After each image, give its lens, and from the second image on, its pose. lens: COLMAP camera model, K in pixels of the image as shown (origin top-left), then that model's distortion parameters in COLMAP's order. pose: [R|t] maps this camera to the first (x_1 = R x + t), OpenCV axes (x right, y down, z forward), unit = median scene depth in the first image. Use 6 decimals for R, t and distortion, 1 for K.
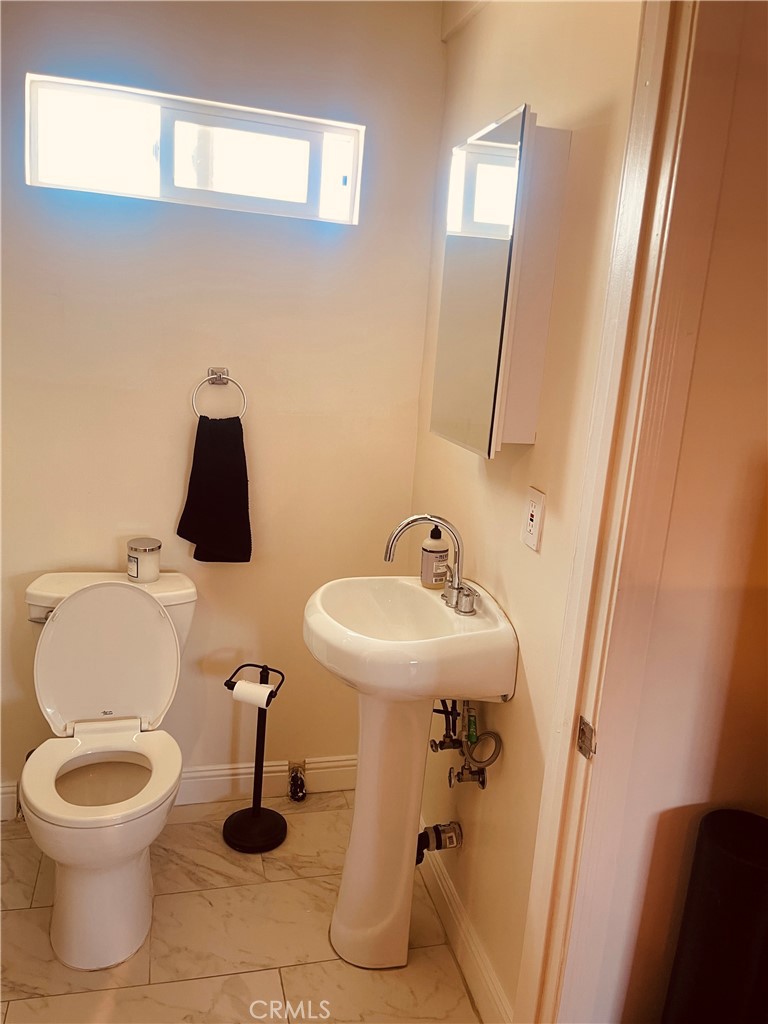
lens RADIAL K [[775.4, 0, 384.6], [0, 775.4, 507.1], [0, 0, 1]] dist [0.079729, -0.103256]
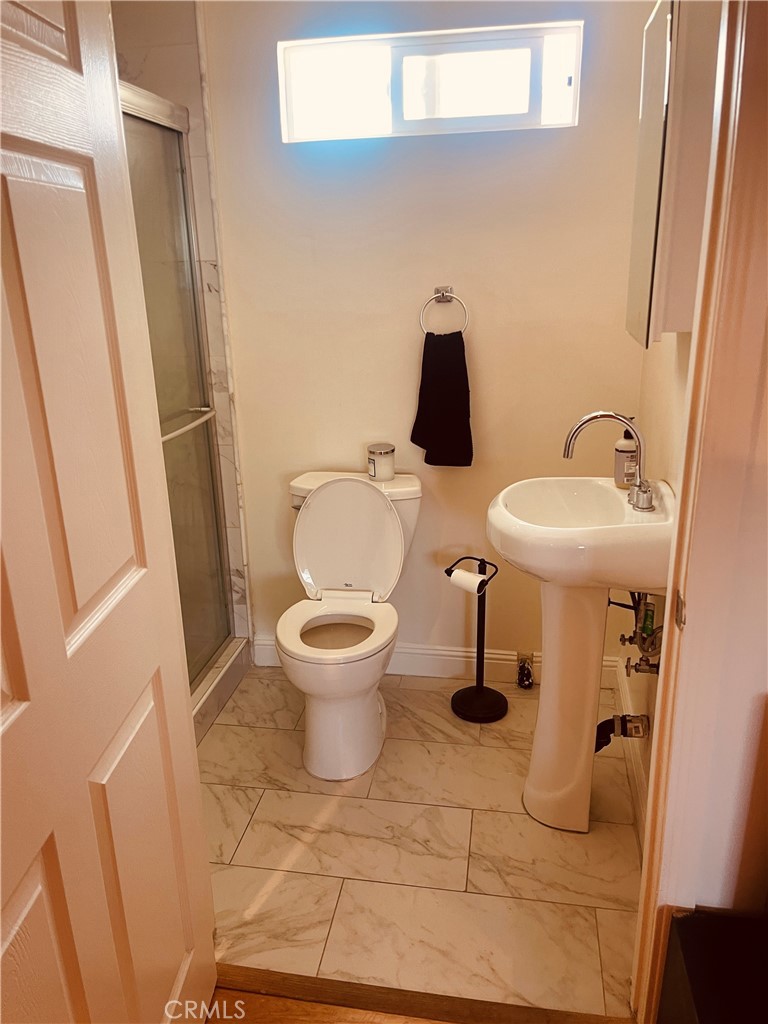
lens RADIAL K [[775.6, 0, 373.7], [0, 775.6, 516.8], [0, 0, 1]] dist [0.079770, -0.101904]
pose [[0.901050, 0.037312, -0.432106, 0.199517], [0.003584, 0.995618, 0.093446, 0.043629], [0.433700, -0.085748, 0.896968, -0.056042]]
